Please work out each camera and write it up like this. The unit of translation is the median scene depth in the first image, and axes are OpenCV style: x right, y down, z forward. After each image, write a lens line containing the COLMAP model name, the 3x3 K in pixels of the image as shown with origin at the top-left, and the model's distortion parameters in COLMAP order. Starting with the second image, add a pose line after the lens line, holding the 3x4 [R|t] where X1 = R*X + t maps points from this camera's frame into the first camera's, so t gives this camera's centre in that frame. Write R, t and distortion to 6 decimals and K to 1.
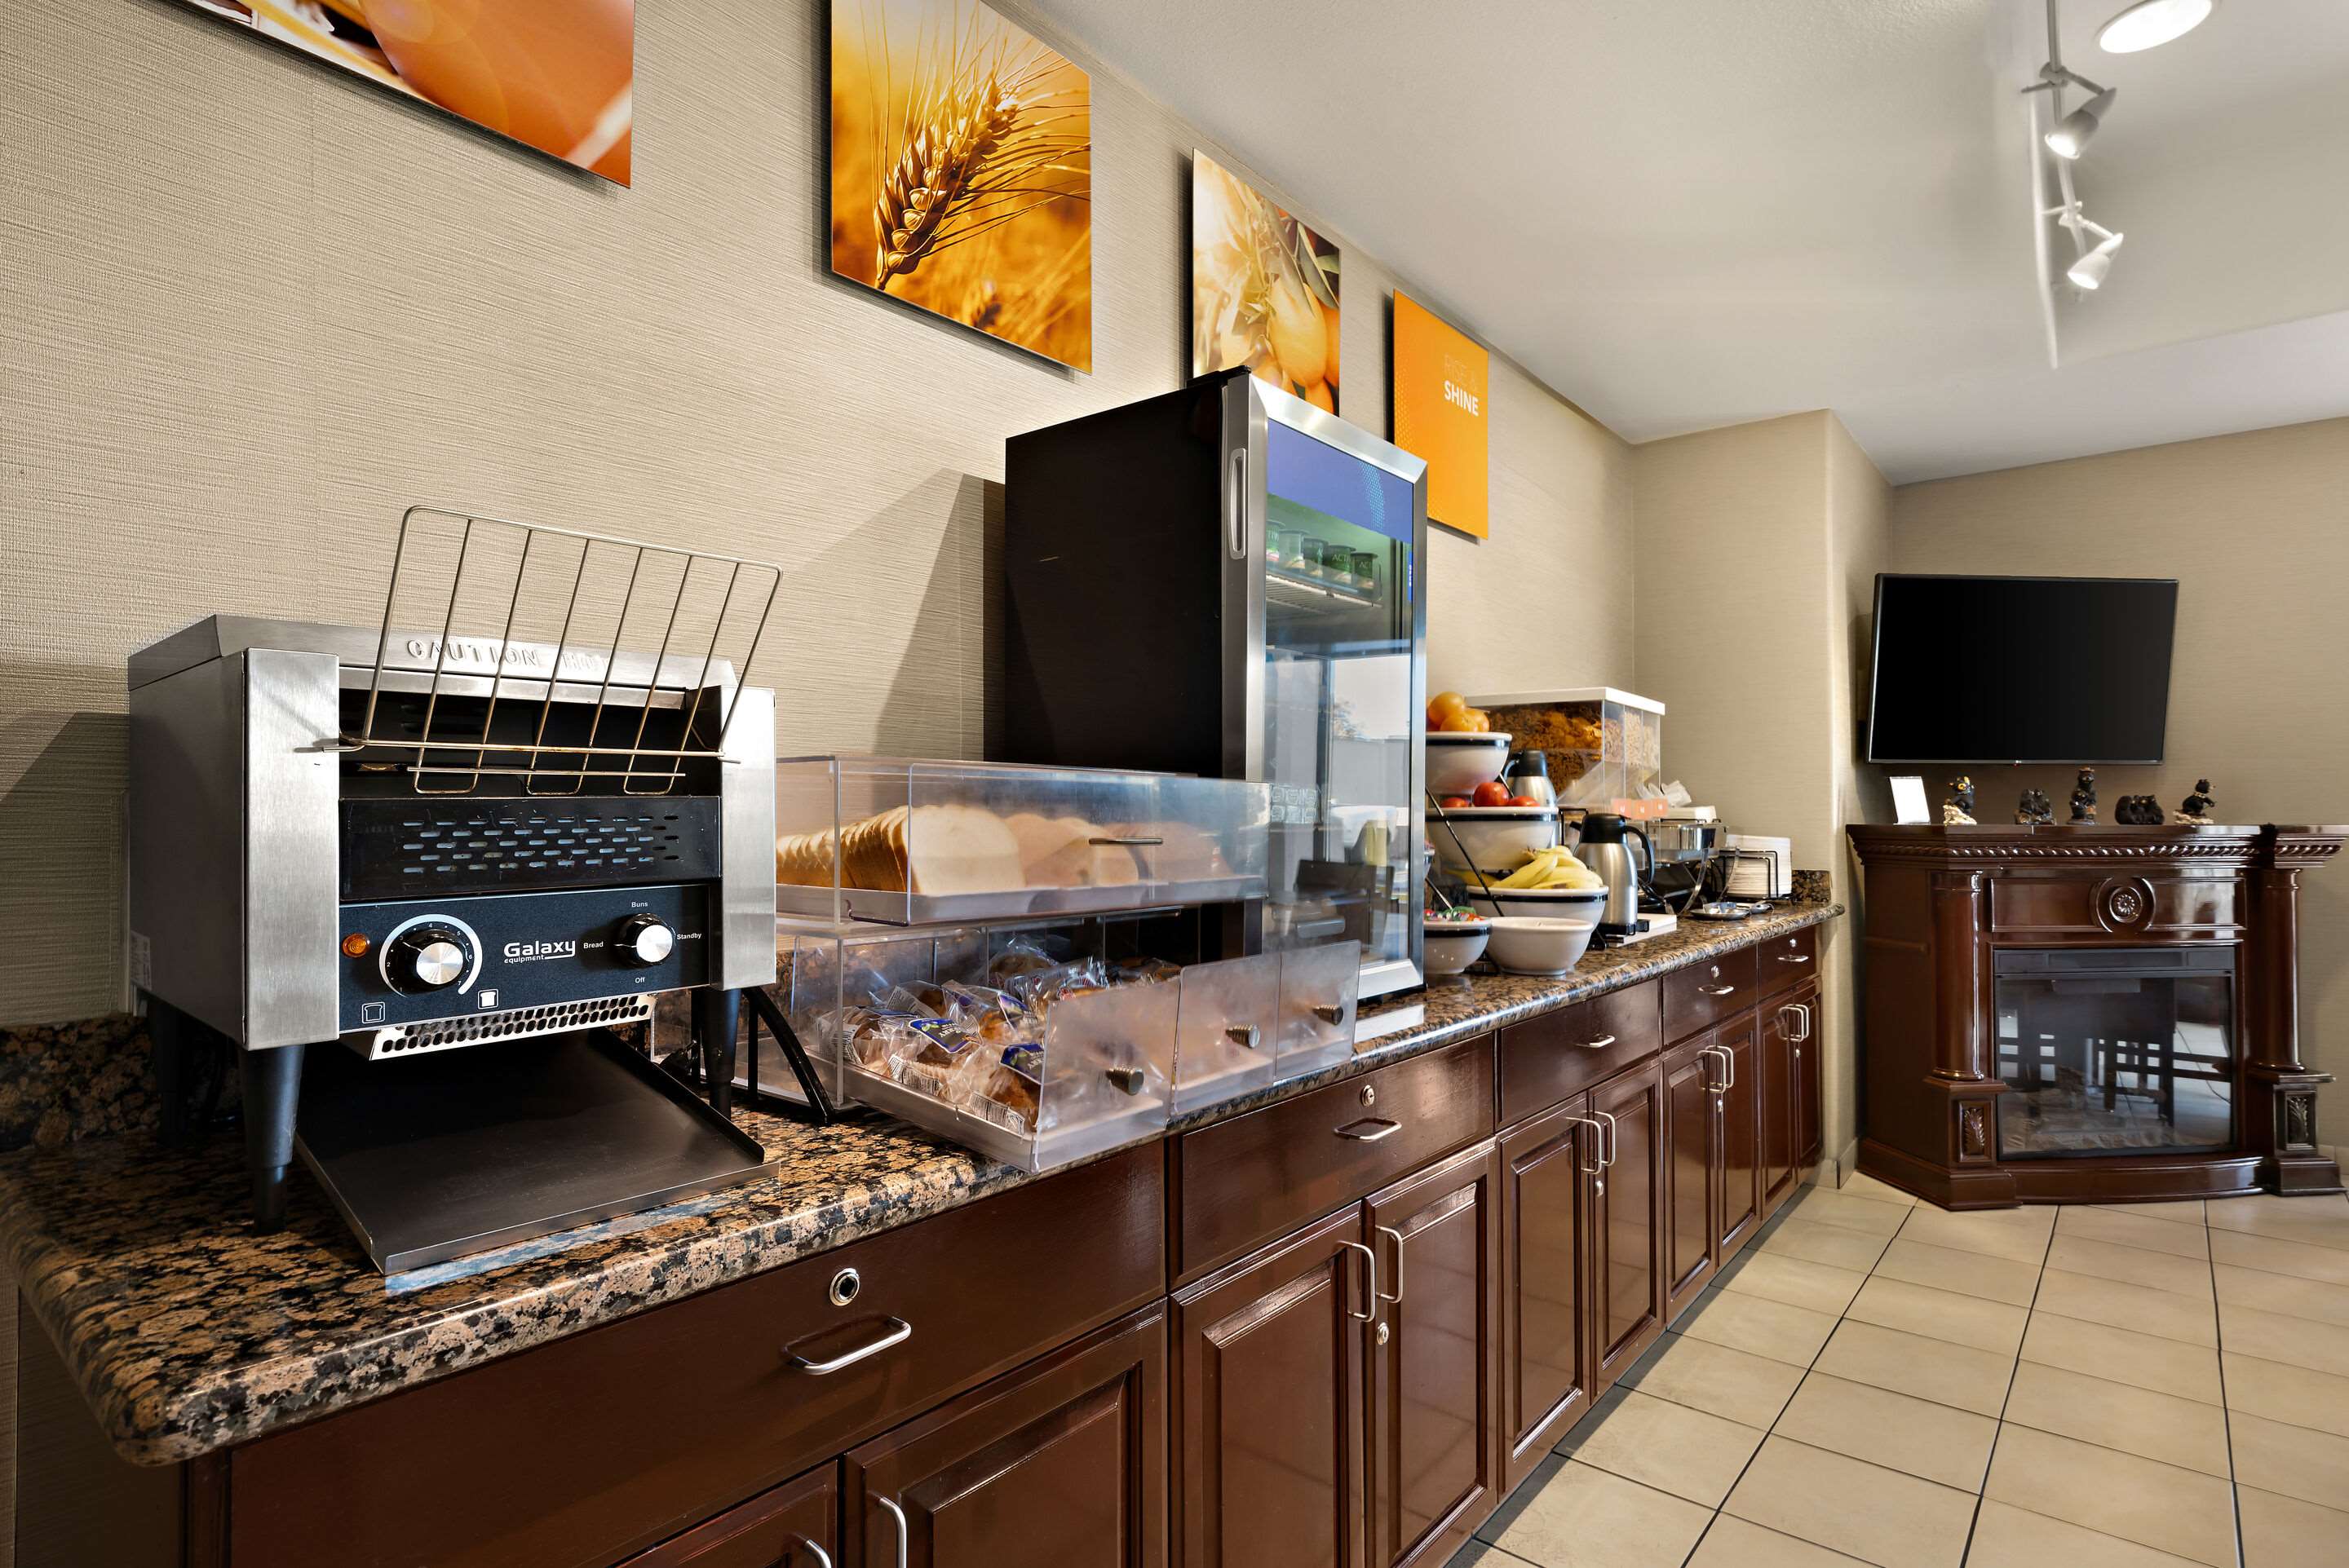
lens RADIAL K [[1180.1, 0, 1176.7], [0, 1180.1, 799.0], [0, 0, 1]] dist [0.001372, 0.000057]
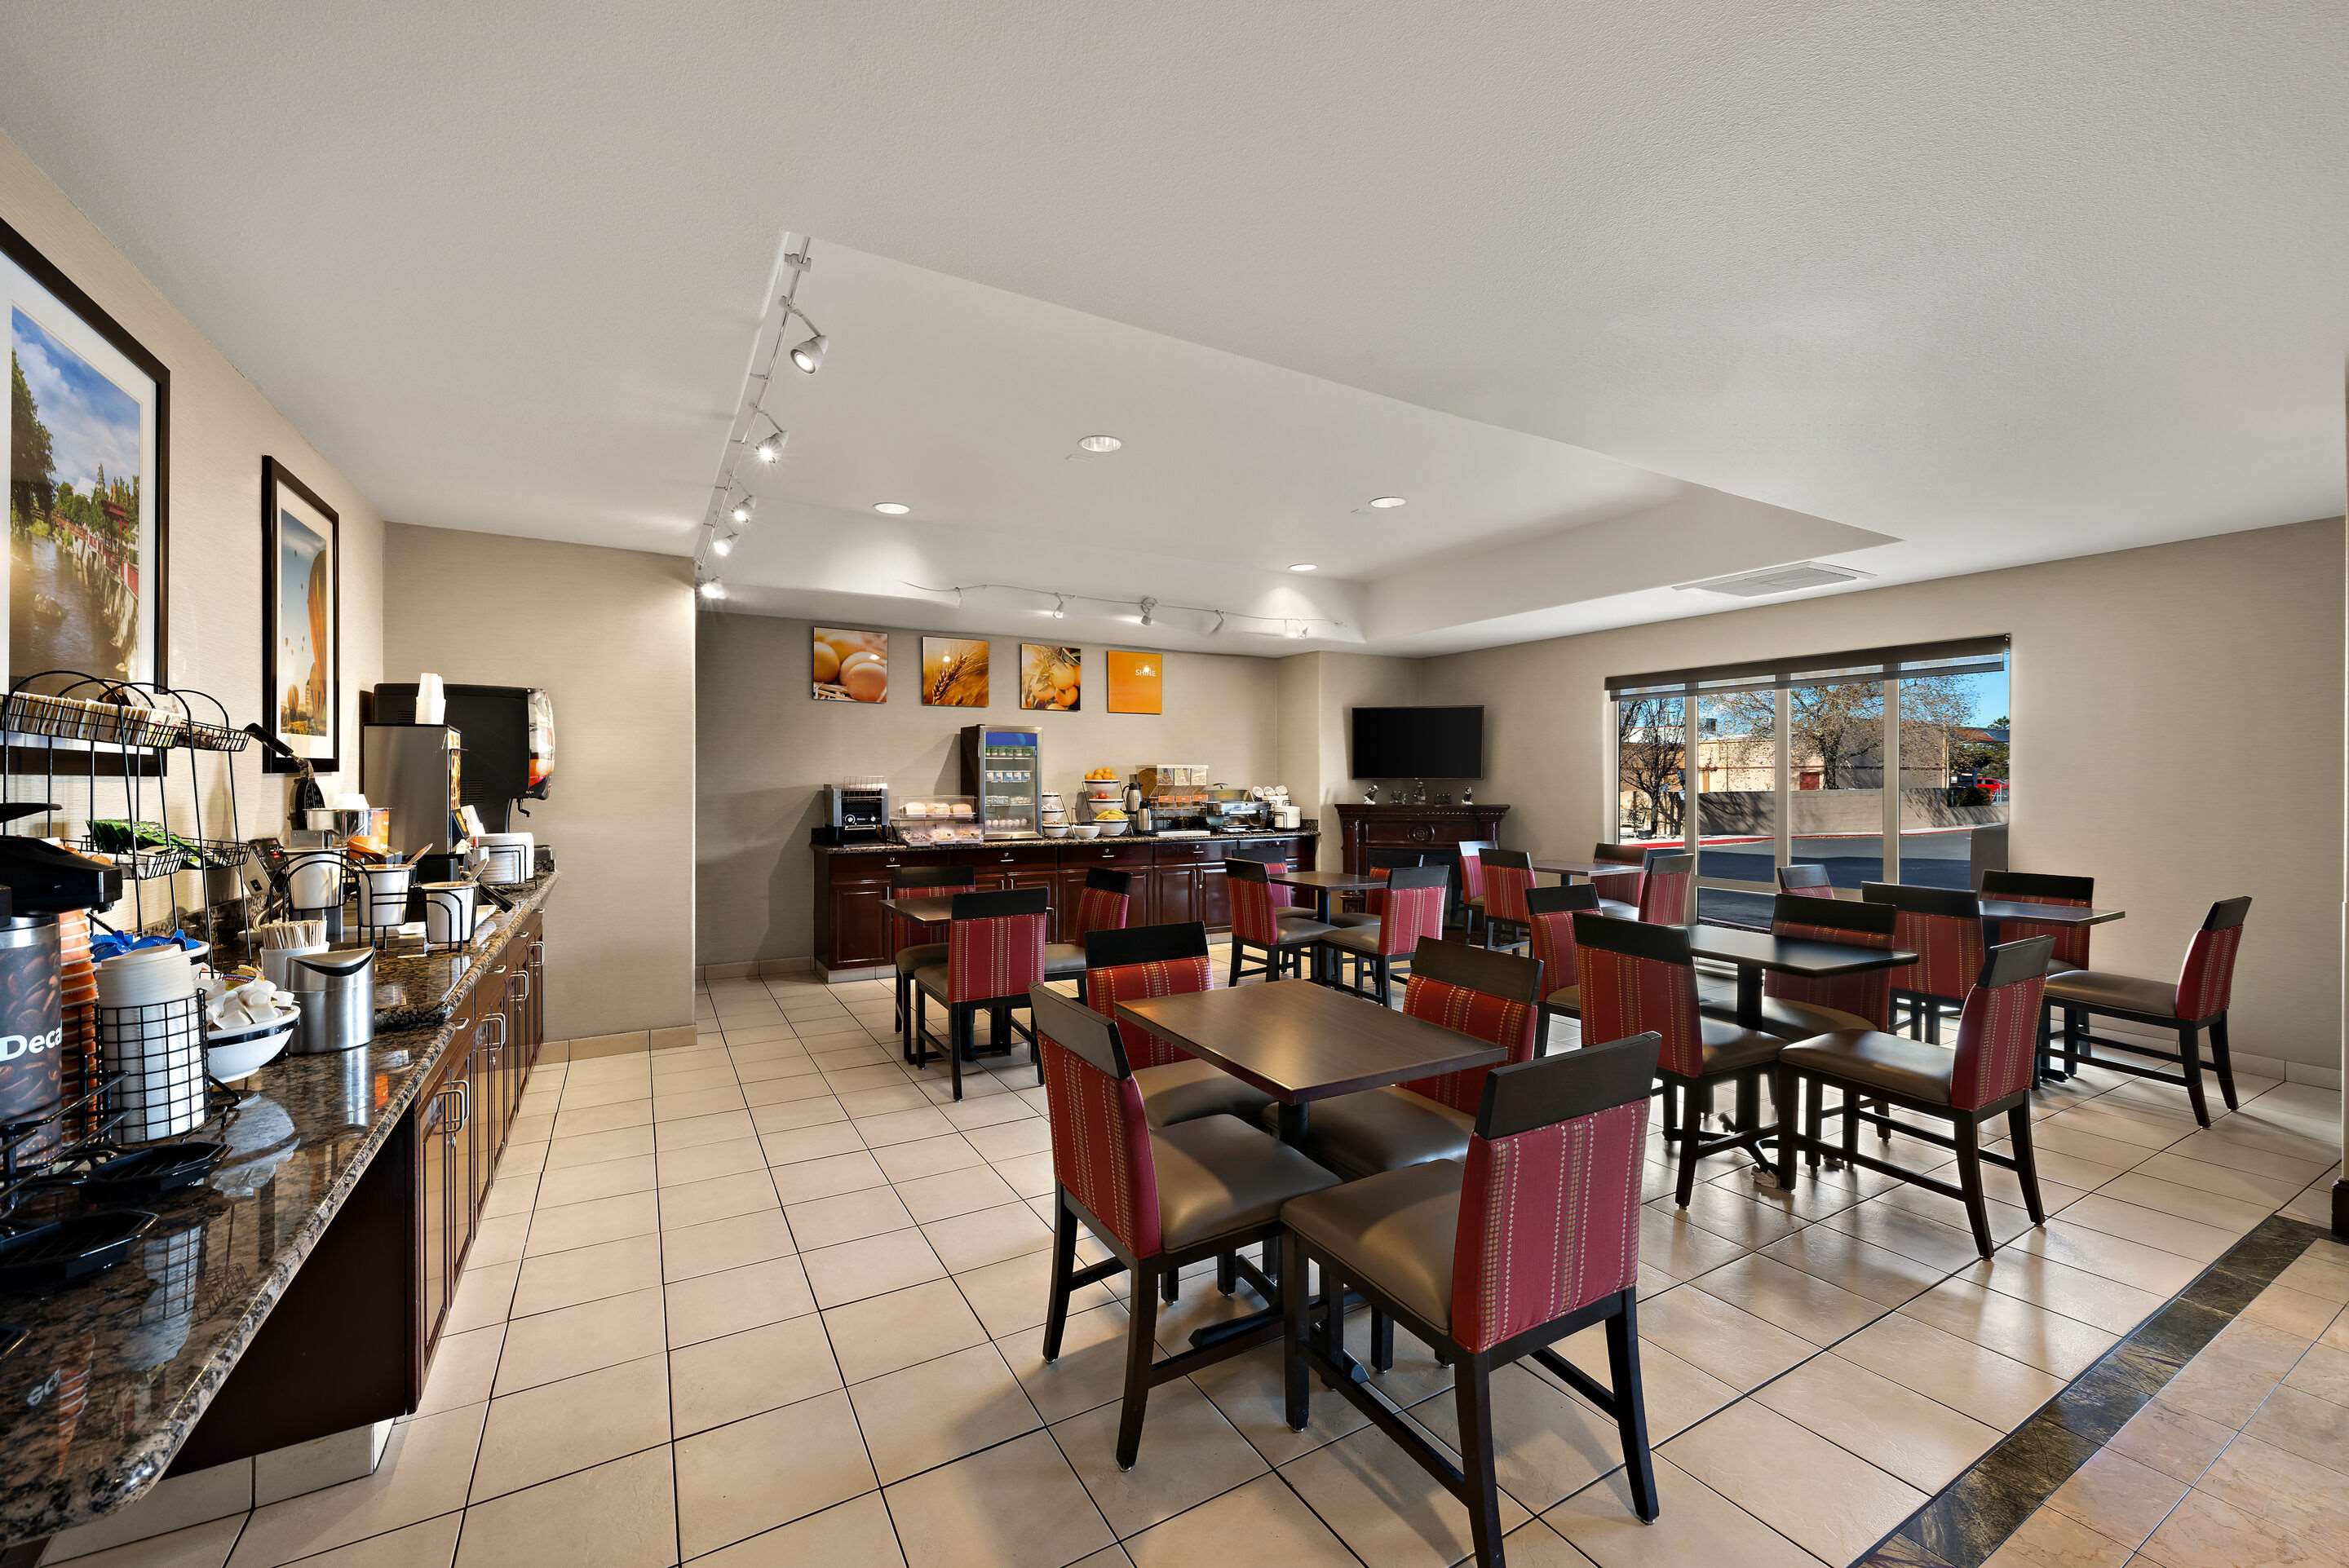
lens RADIAL K [[922.2, 0, 1164.5], [0, 922.2, 780.1], [0, 0, 1]] dist [0.001256, 0.000021]
pose [[0.935583, 0.007378, -0.353030, 2.066711], [-0.000818, 0.999824, 0.018727, -0.153074], [0.353106, -0.017232, 0.935424, -2.394006]]
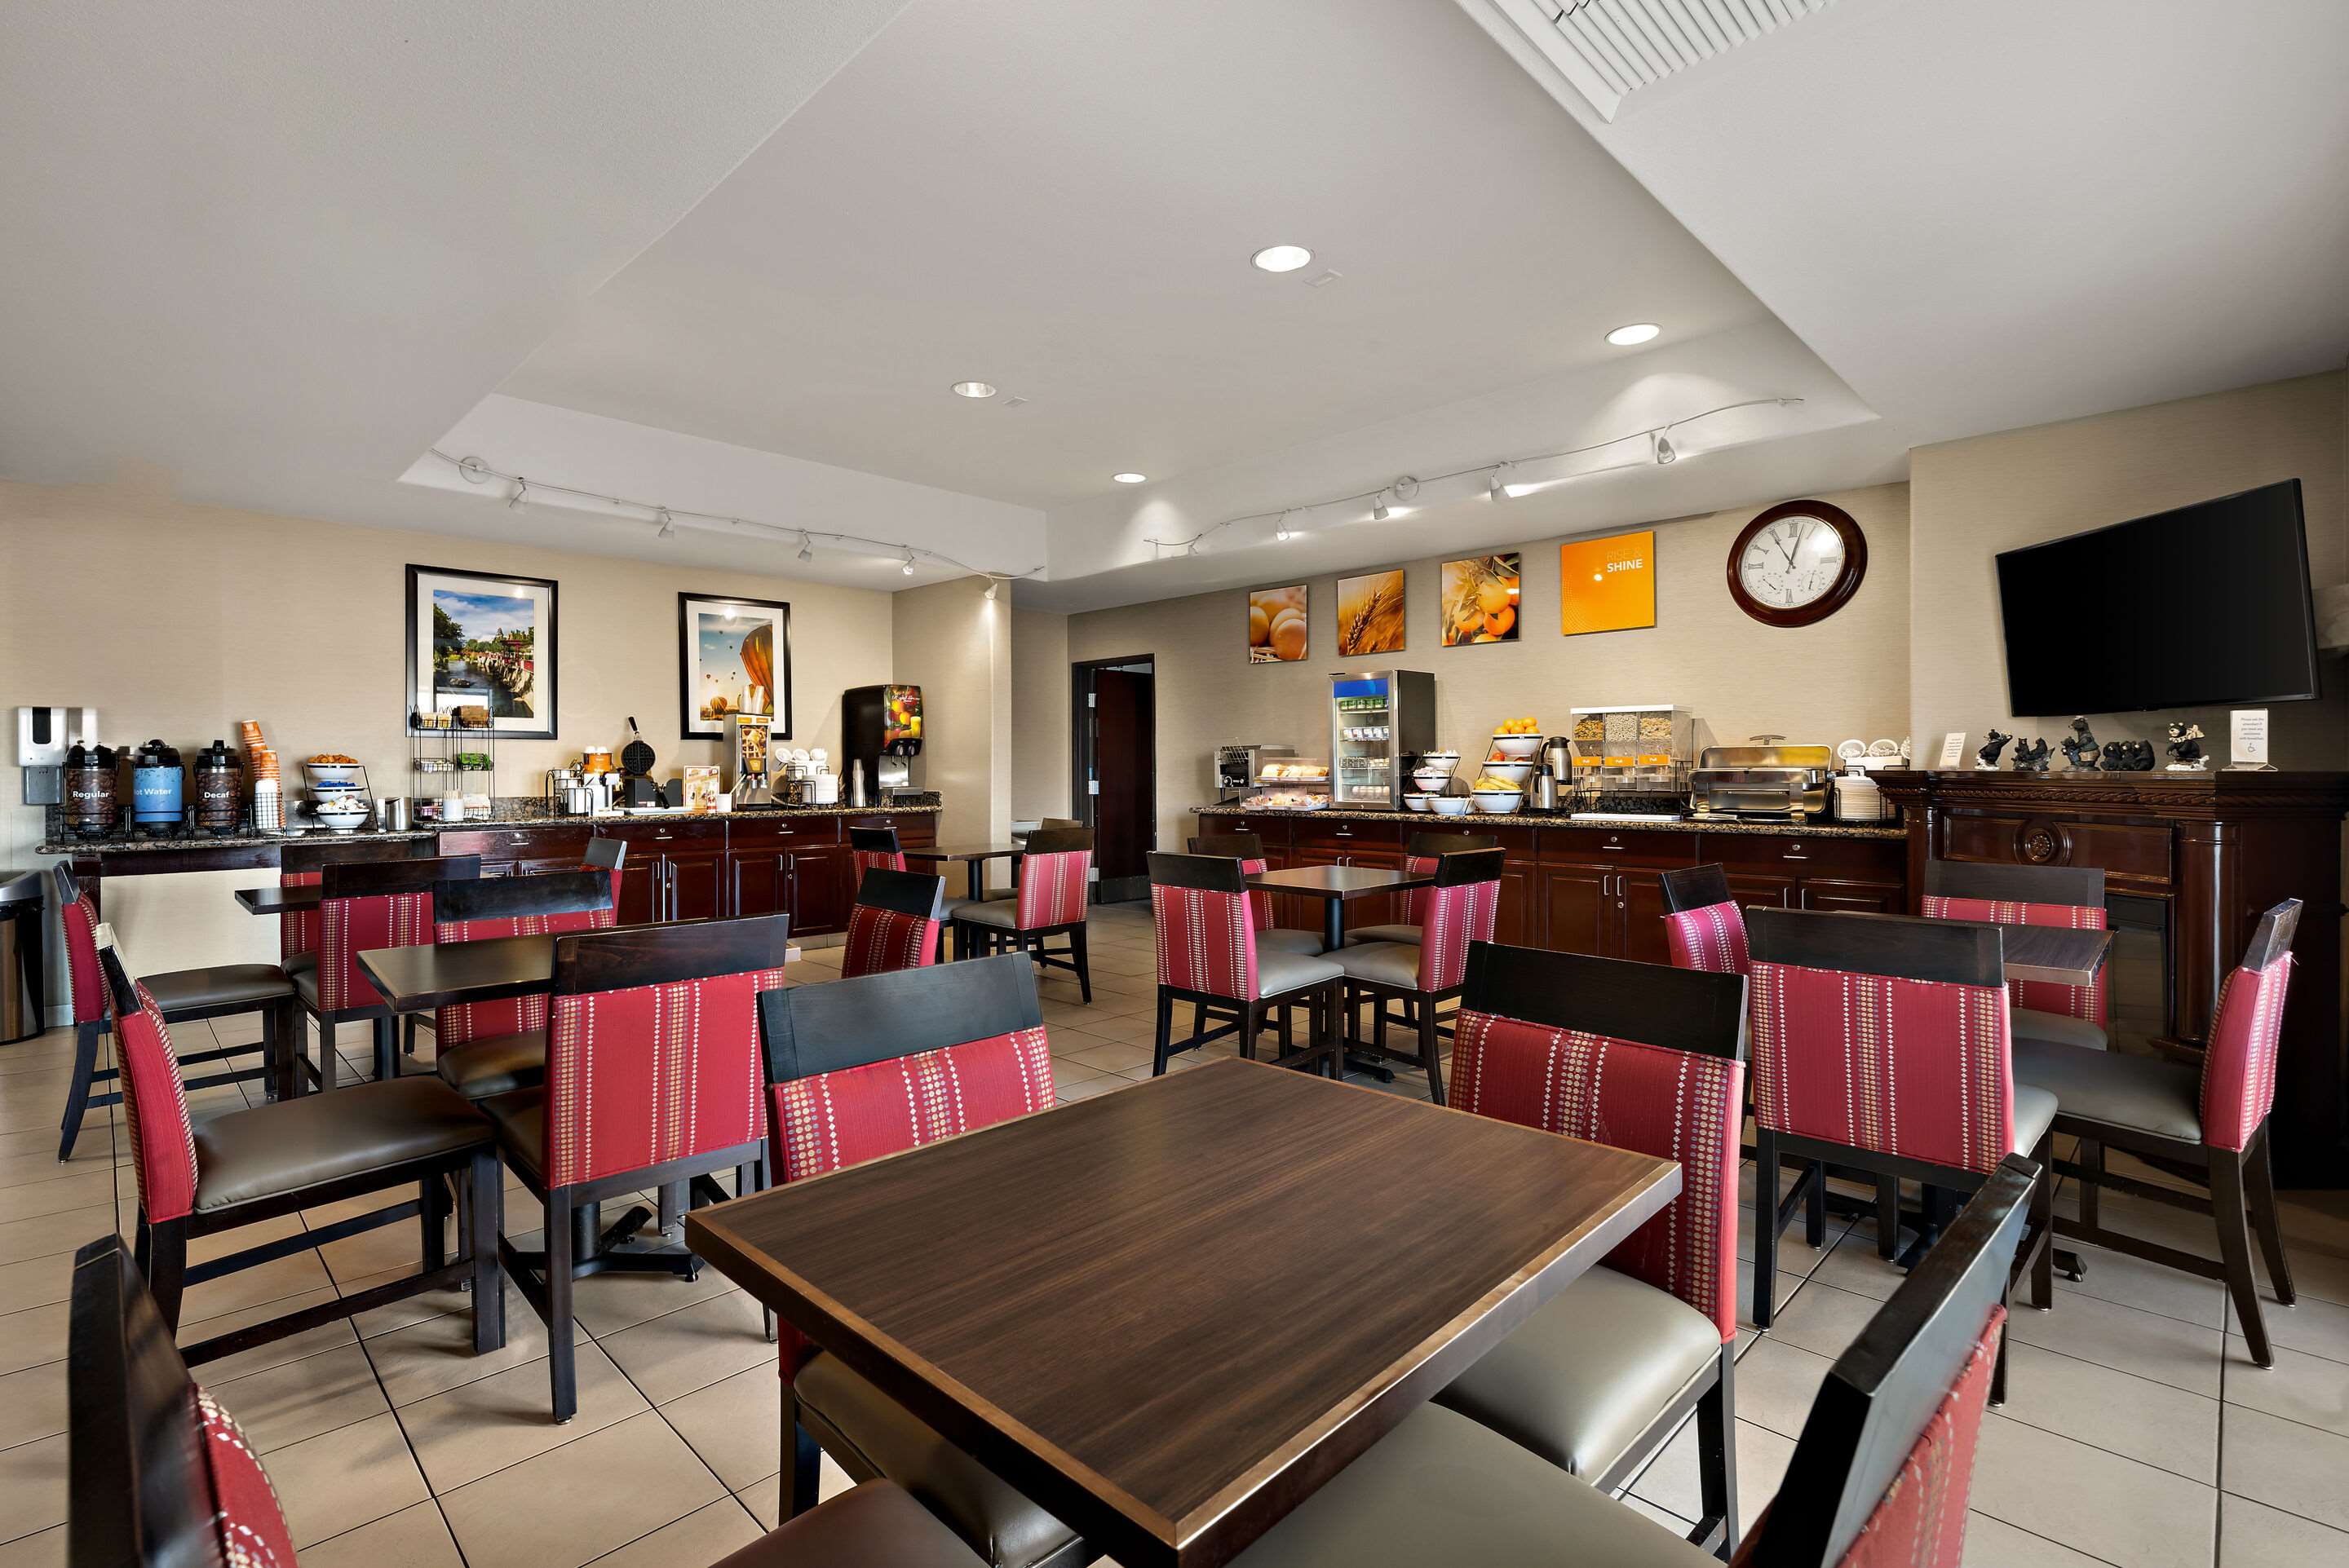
lens RADIAL K [[1081.1, 0, 1171.9], [0, 1081.1, 776.1], [0, 0, 1]] dist [-0.001368, -0.000151]
pose [[-0.085416, 0.012859, -0.996262, 3.838100], [0.021930, 0.999699, 0.011023, -0.007624], [0.996104, -0.020906, -0.085672, 0.608729]]
